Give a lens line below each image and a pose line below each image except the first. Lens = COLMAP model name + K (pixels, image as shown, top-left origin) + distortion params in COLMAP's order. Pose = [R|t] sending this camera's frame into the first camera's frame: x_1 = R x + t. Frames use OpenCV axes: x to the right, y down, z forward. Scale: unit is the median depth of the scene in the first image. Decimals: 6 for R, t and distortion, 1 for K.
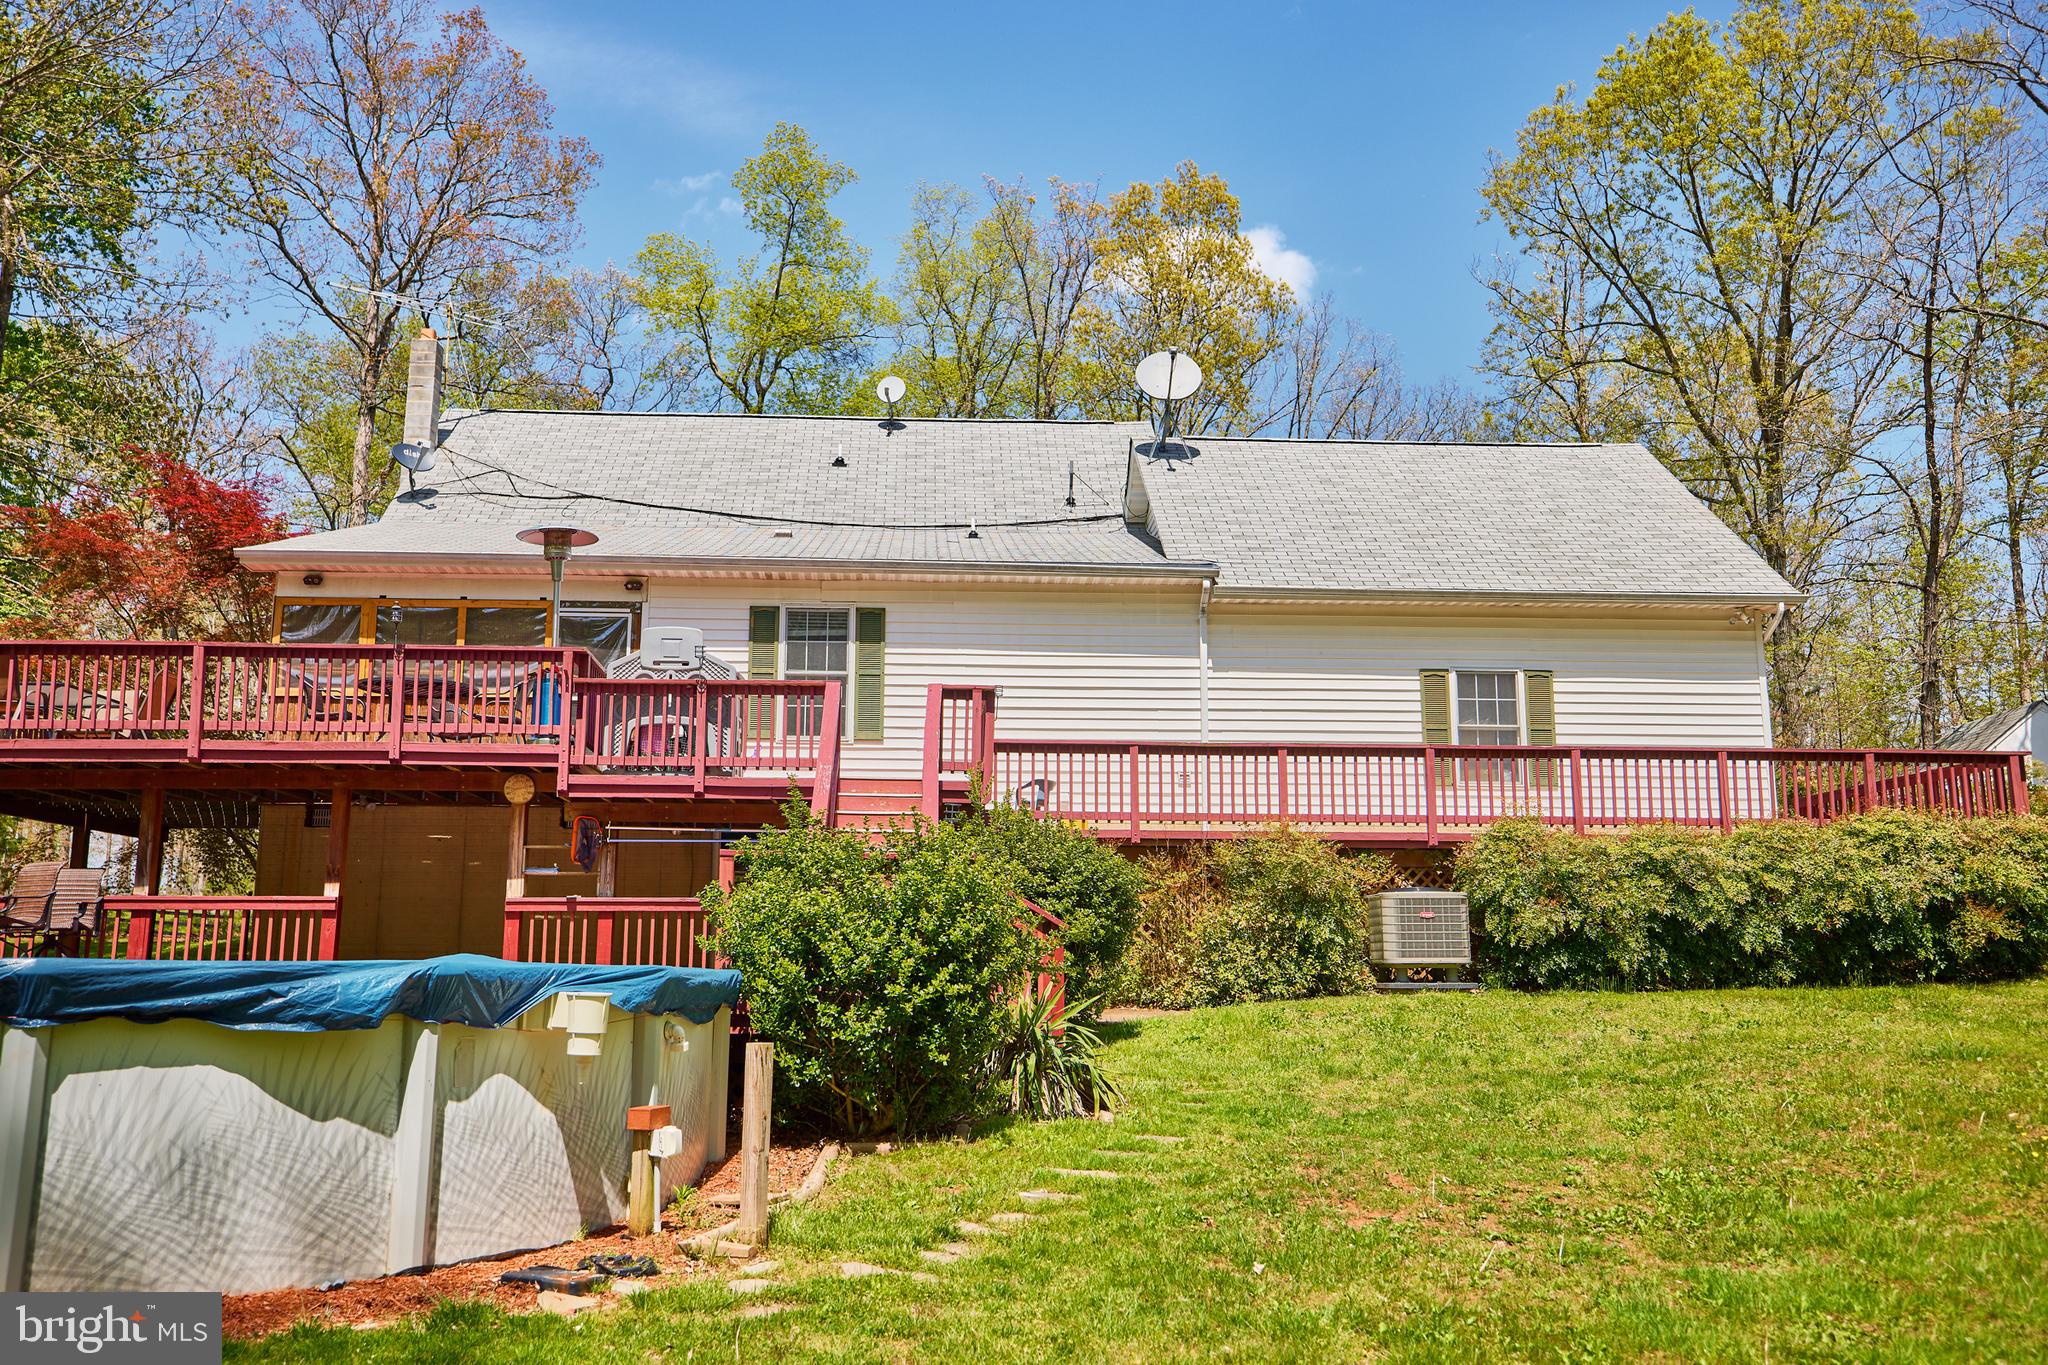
lens RADIAL K [[1793.2, 0, 1023.3], [0, 1793.2, 683.3], [0, 0, 1]] dist [0.062400, 0.001024]
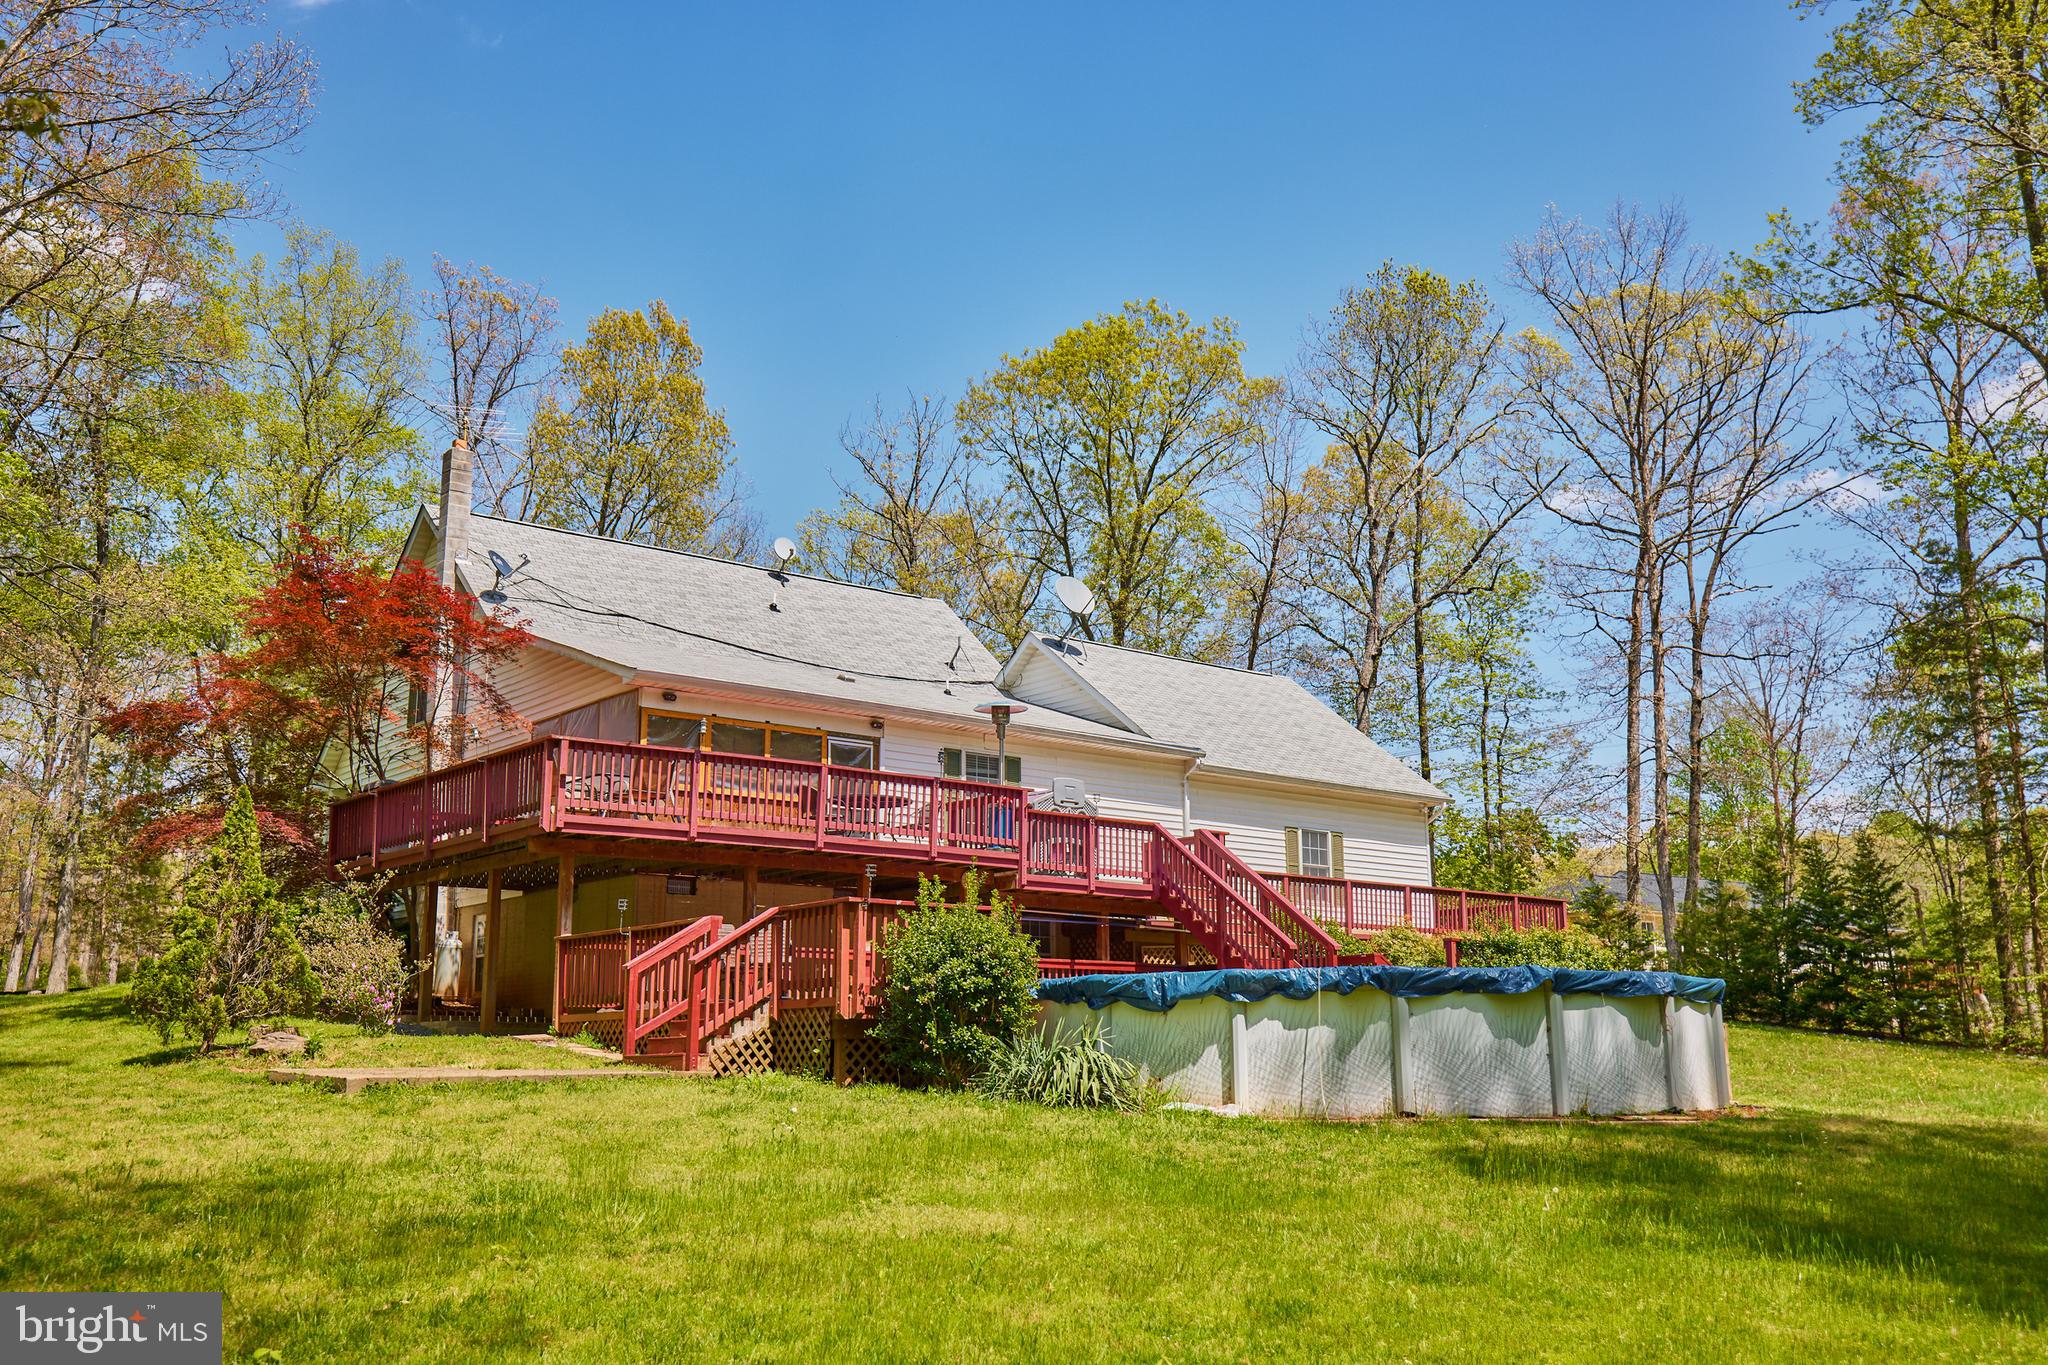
lens RADIAL K [[1925.1, 0, 1023.4], [0, 1925.1, 684.0], [0, 0, 1]] dist [0.028870, 0.086181]
pose [[0.795968, 0.113129, 0.594674, -1.001645], [-0.096068, 0.993539, -0.060422, -0.007939], [-0.597667, -0.009036, 0.801693, -0.235537]]
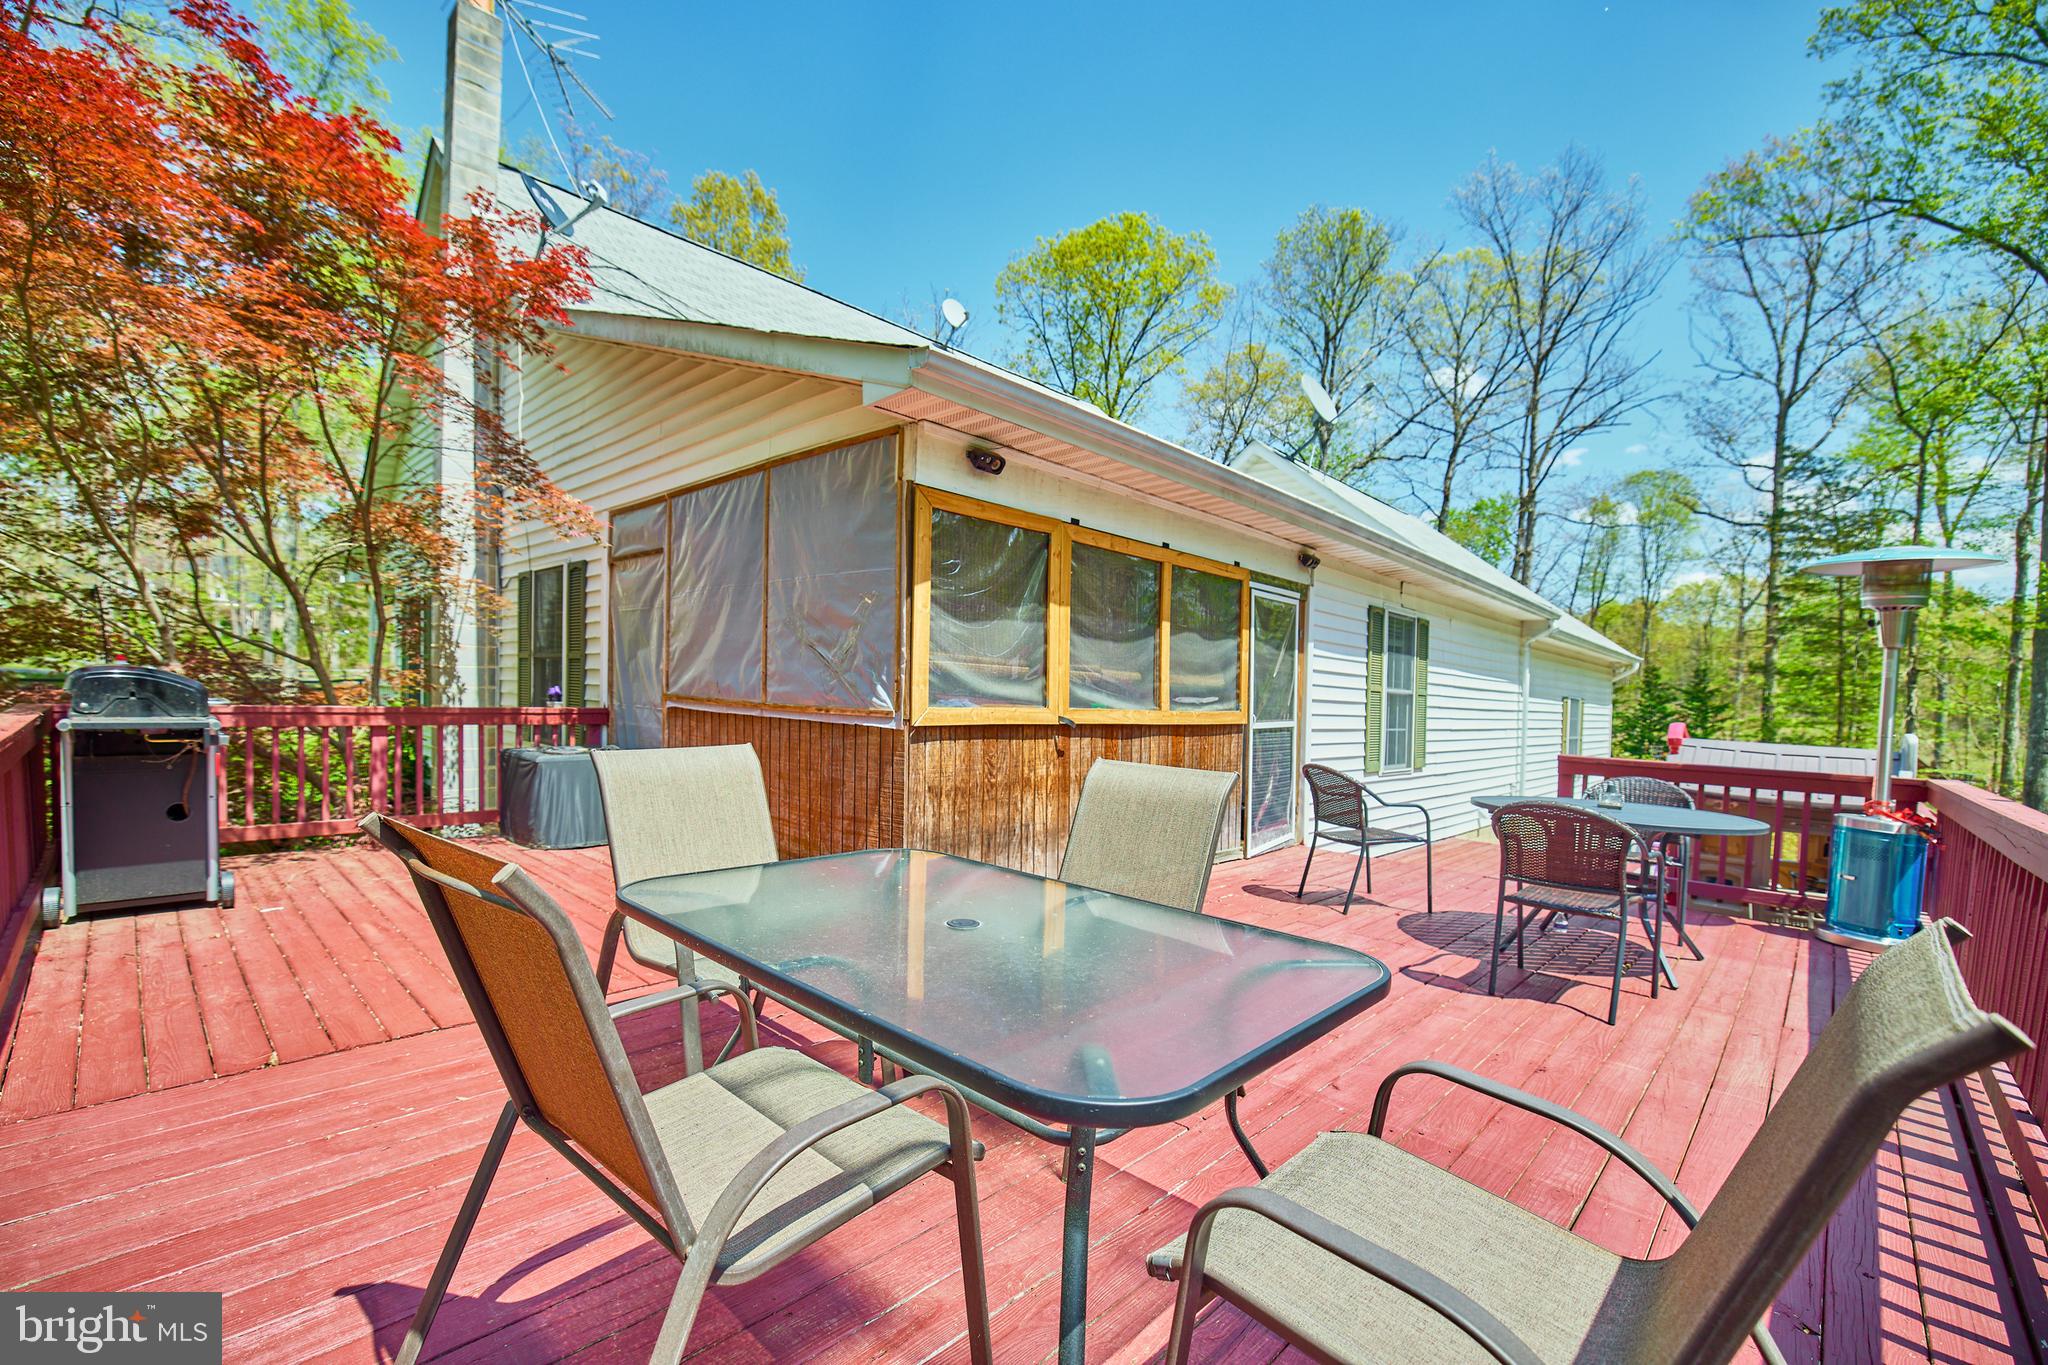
lens RADIAL K [[874.6, 0, 1027.8], [0, 874.6, 689.5], [0, 0, 1]] dist [-0.053088, 0.017808]
pose [[0.691590, 0.016625, 0.722099, -0.534948], [-0.152071, 0.980678, 0.123068, -0.030459], [-0.706100, -0.194923, 0.680755, 0.840915]]
